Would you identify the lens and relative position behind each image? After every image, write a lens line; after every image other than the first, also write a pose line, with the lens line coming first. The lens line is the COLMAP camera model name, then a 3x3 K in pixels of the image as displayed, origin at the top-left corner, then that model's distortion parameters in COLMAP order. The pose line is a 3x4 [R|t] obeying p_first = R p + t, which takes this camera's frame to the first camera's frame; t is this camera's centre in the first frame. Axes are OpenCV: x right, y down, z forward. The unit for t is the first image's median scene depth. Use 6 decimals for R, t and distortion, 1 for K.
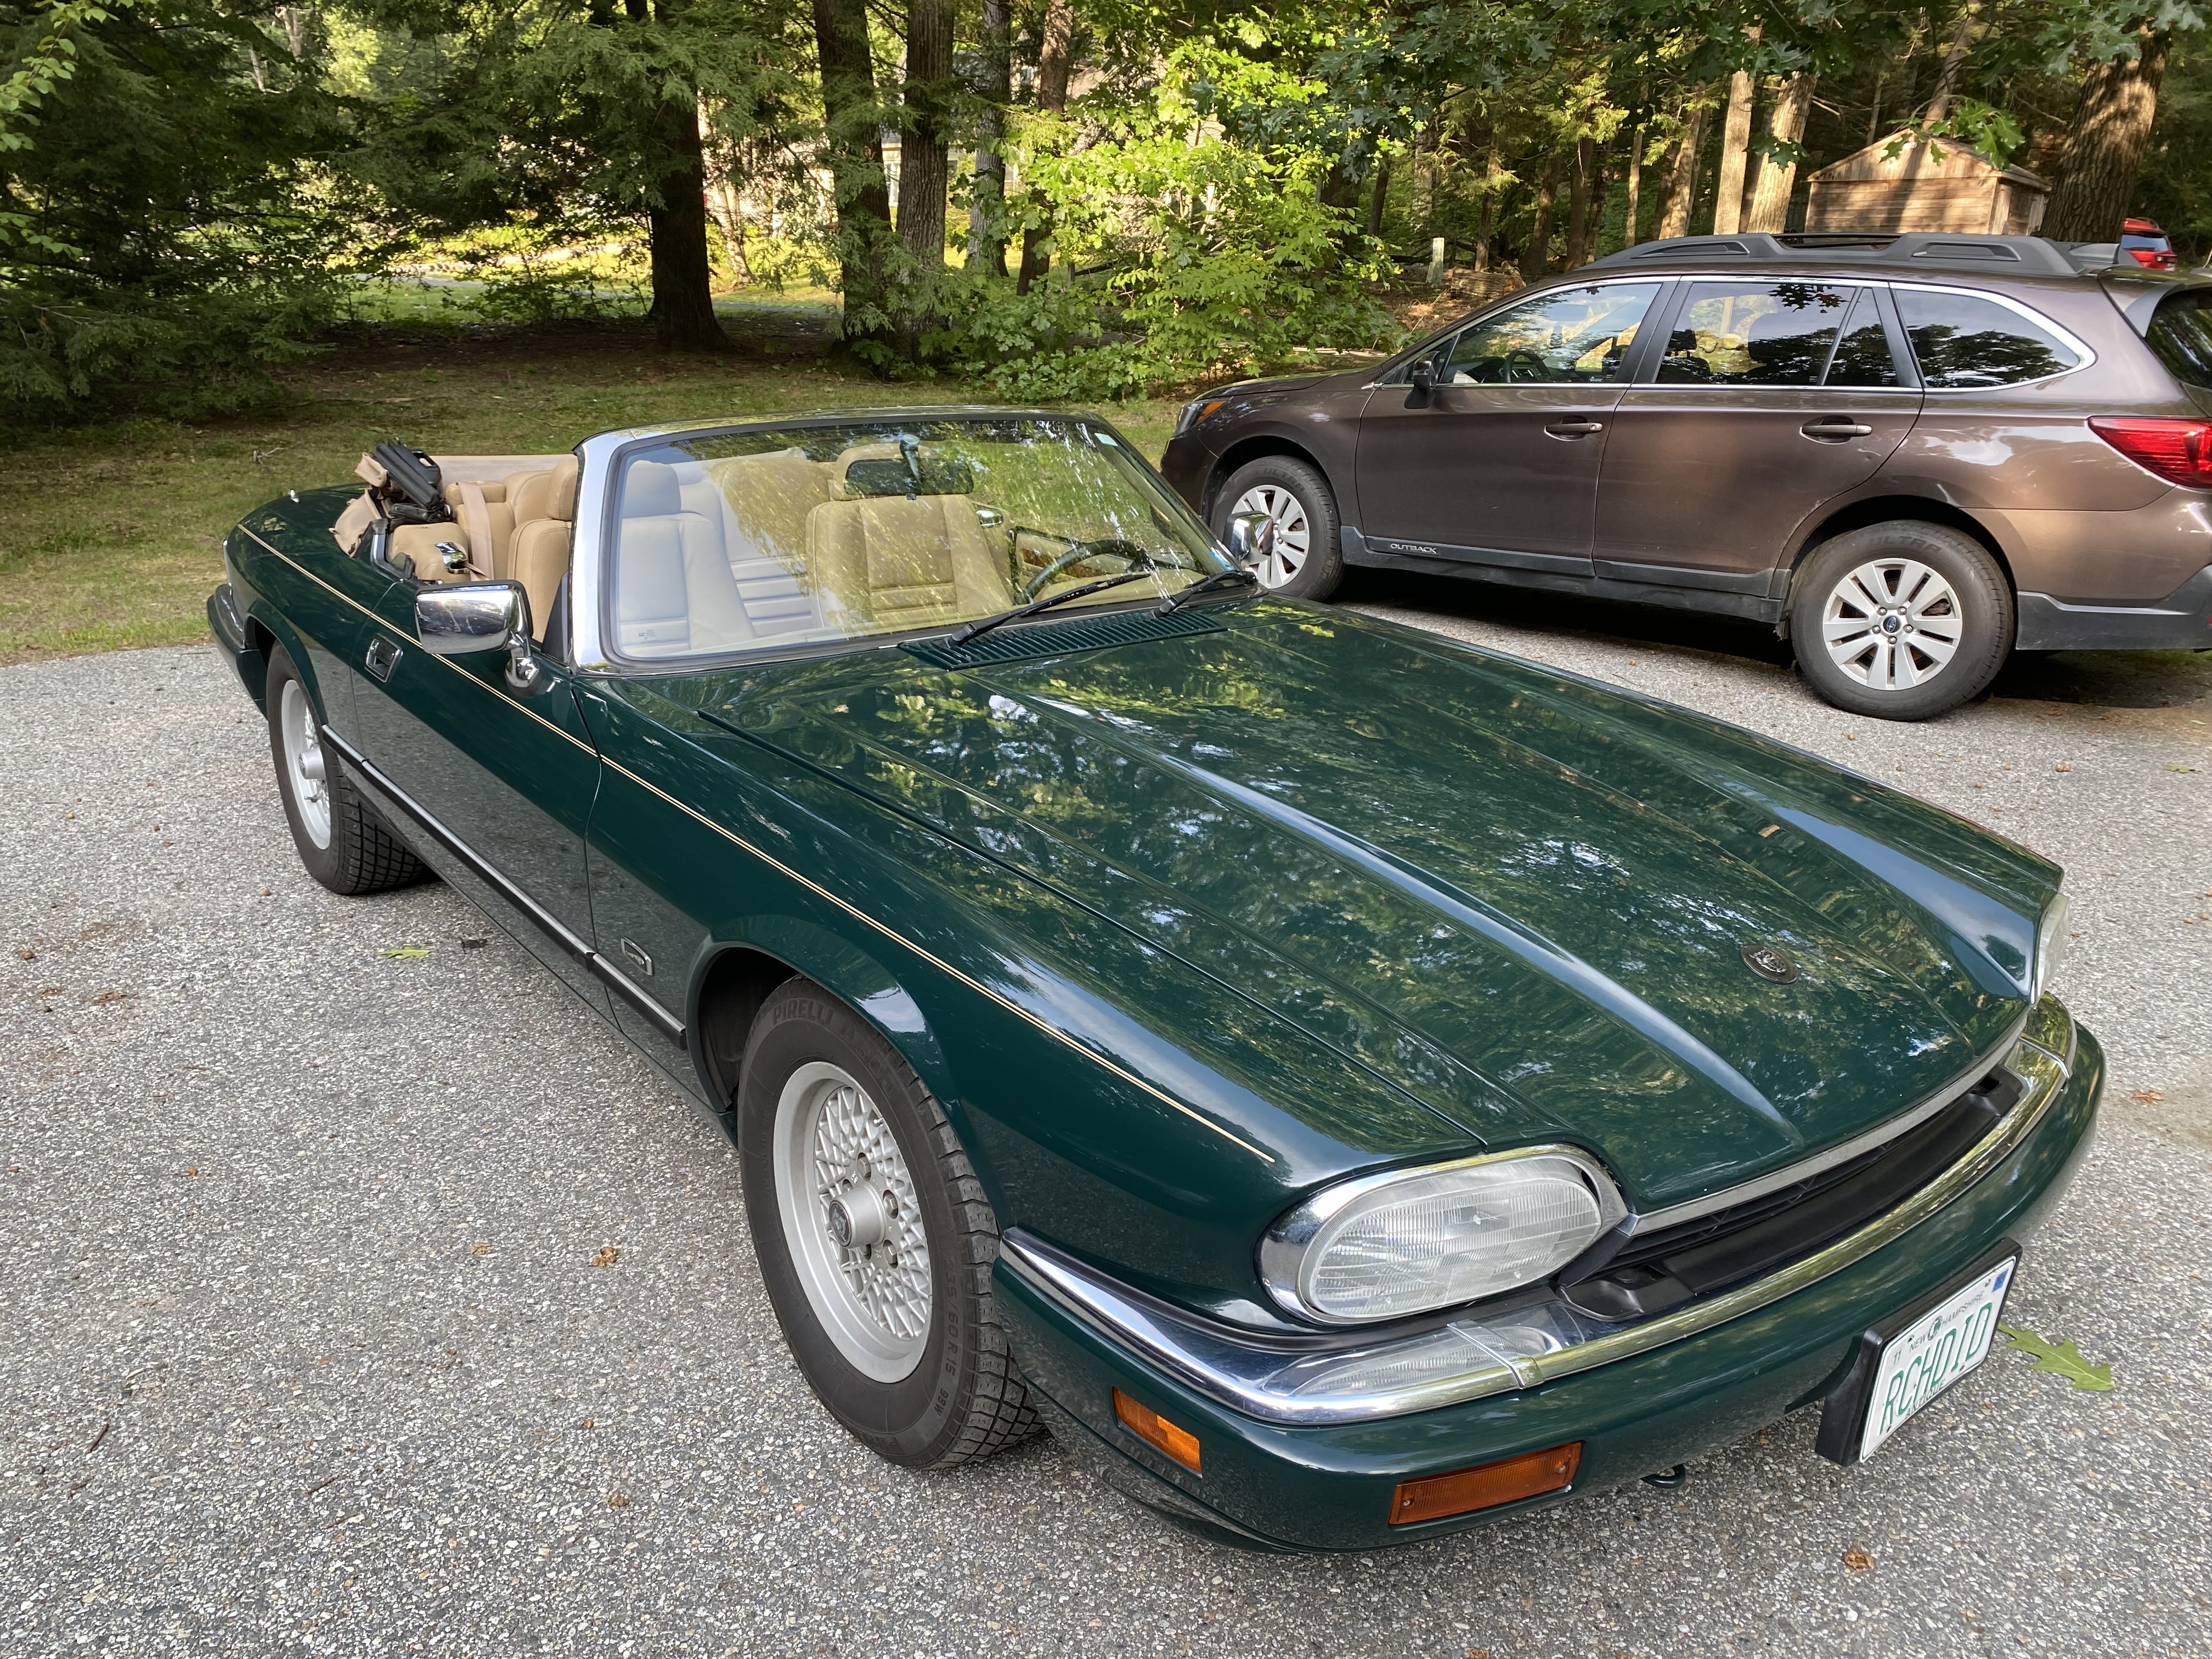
lens RADIAL K [[1703.6, 0, 1106.0], [0, 1703.6, 829.5], [0, 0, 1]] dist [0.010604, -0.001899]
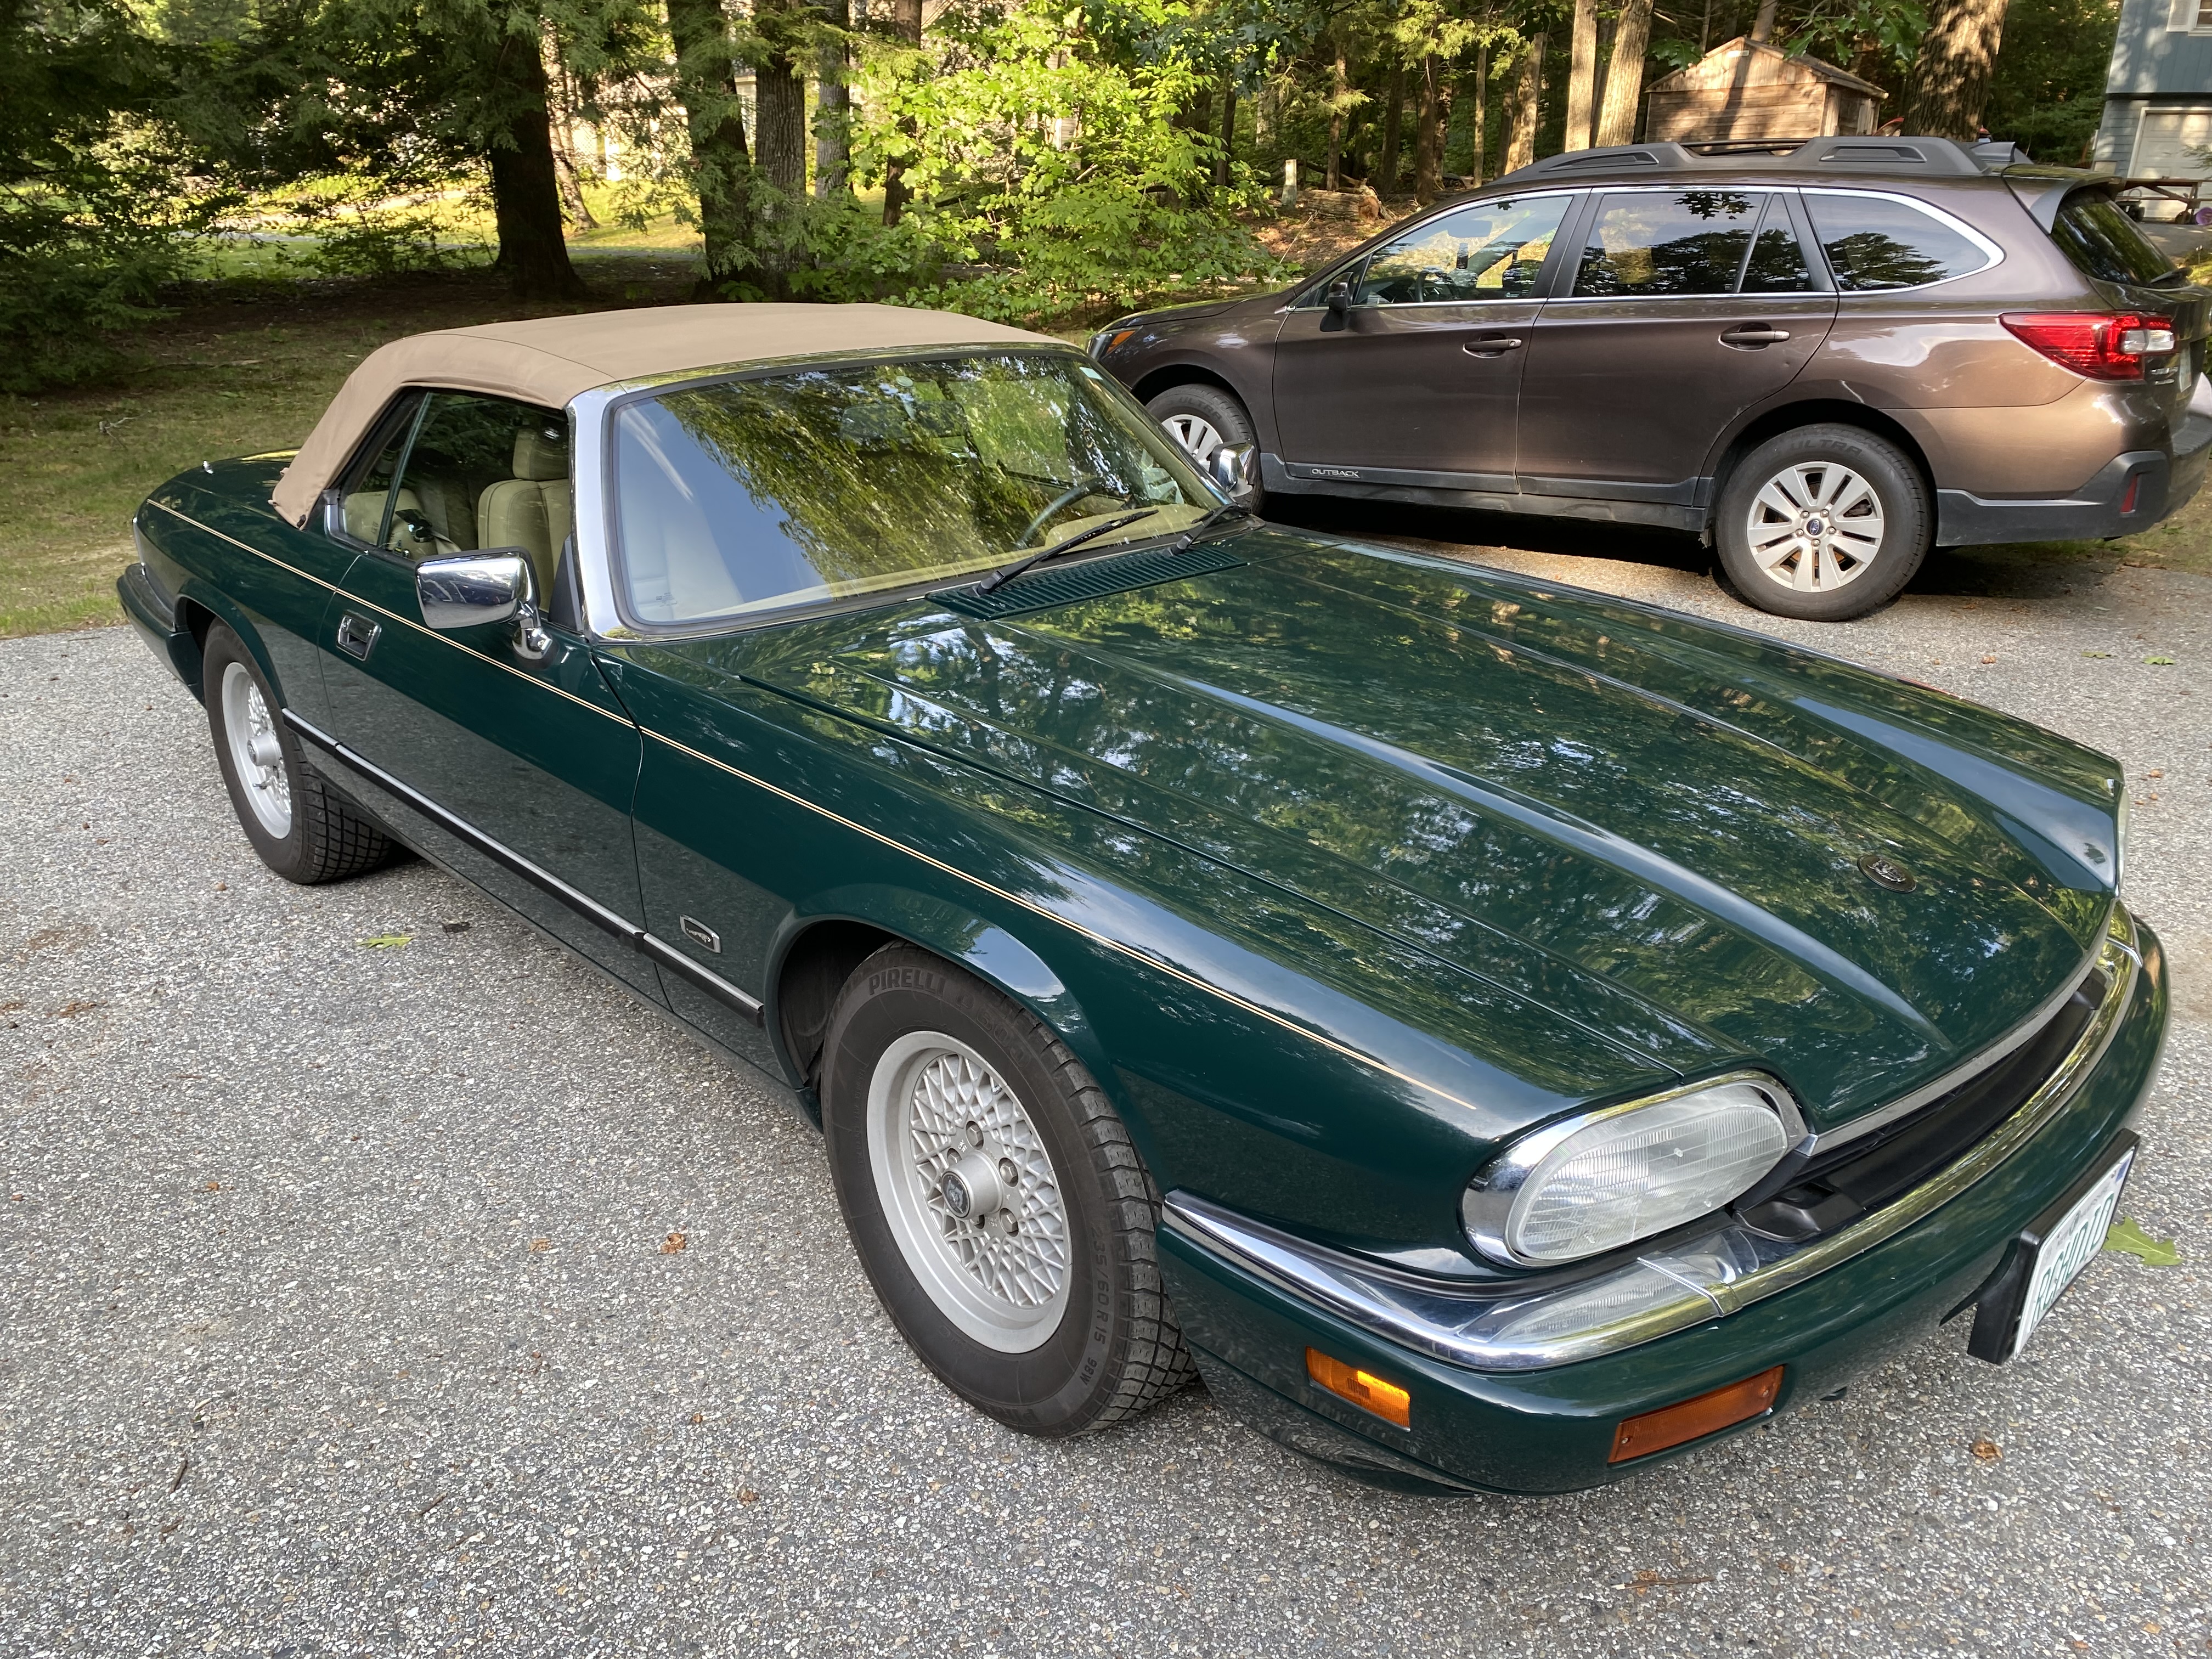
lens RADIAL K [[1693.7, 0, 1106.0], [0, 1693.7, 829.5], [0, 0, 1]] dist [0.017935, -0.011529]
pose [[0.995910, -0.057990, 0.069289, -0.103549], [0.055333, 0.997680, 0.039668, -0.009054], [-0.071428, -0.035672, 0.996808, 0.030116]]
